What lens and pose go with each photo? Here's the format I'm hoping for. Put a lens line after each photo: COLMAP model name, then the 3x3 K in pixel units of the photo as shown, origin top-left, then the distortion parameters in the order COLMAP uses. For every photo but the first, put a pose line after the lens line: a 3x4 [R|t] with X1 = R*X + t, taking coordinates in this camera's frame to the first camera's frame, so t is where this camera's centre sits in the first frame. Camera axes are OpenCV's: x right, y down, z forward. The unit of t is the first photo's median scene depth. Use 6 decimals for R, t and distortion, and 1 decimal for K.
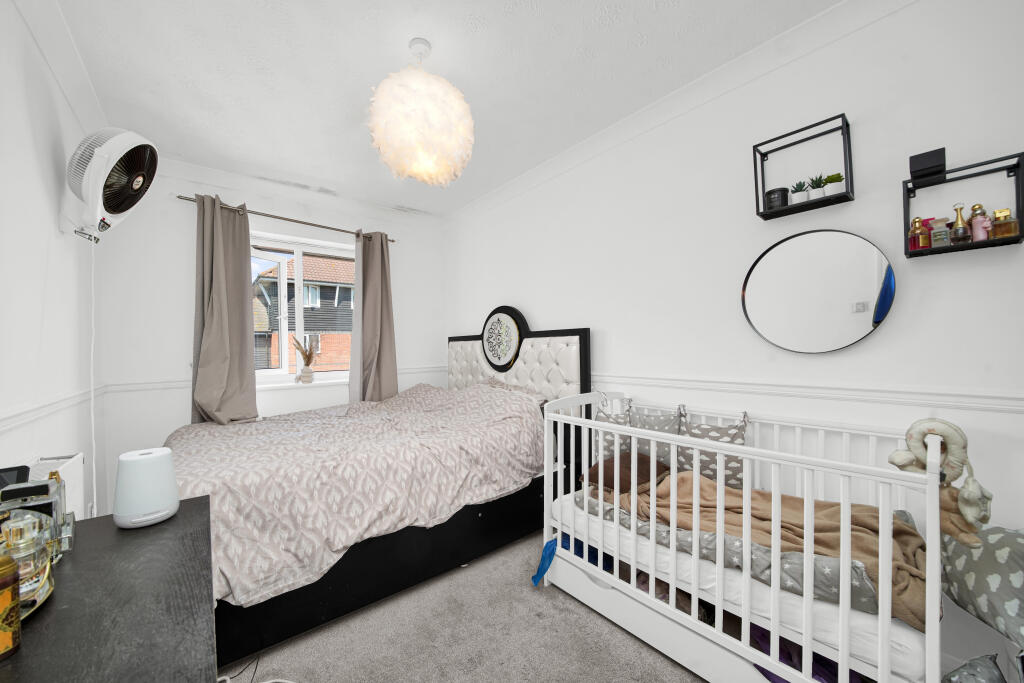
lens RADIAL K [[390.1, 0, 509.1], [0, 390.1, 347.8], [0, 0, 1]] dist [0.000024, -0.000060]
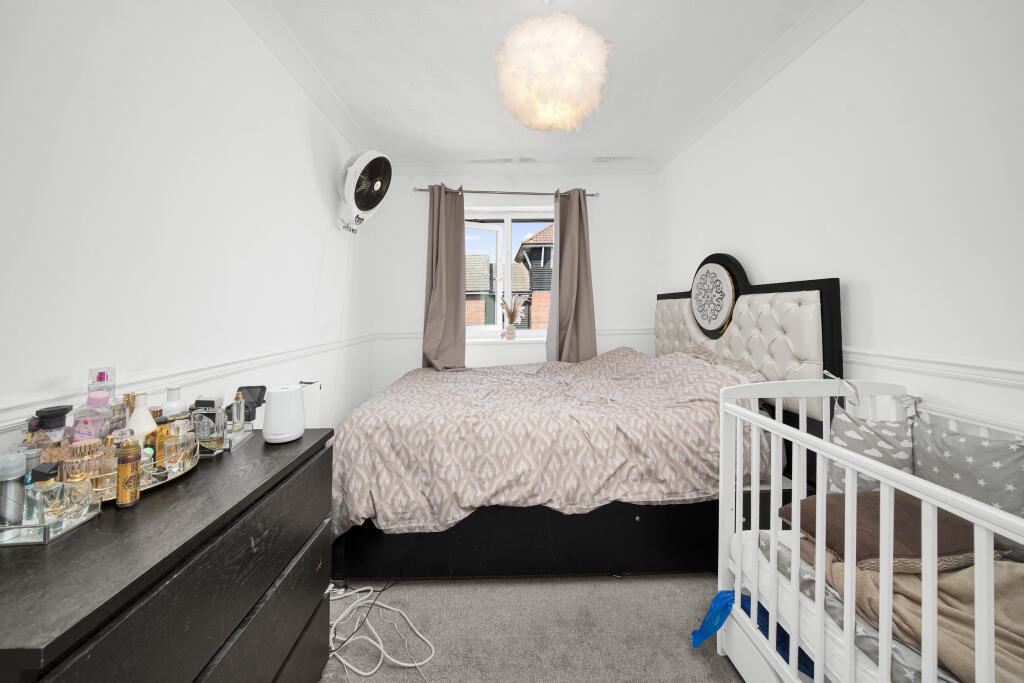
lens RADIAL K [[401.6, 0, 508.9], [0, 401.6, 289.4], [0, 0, 1]] dist [-0.001182, -0.000218]
pose [[0.781334, -0.024093, -0.623648, 0.250465], [-0.001013, 0.999204, -0.039871, -0.005661], [0.624112, 0.031785, 0.780688, 0.188812]]
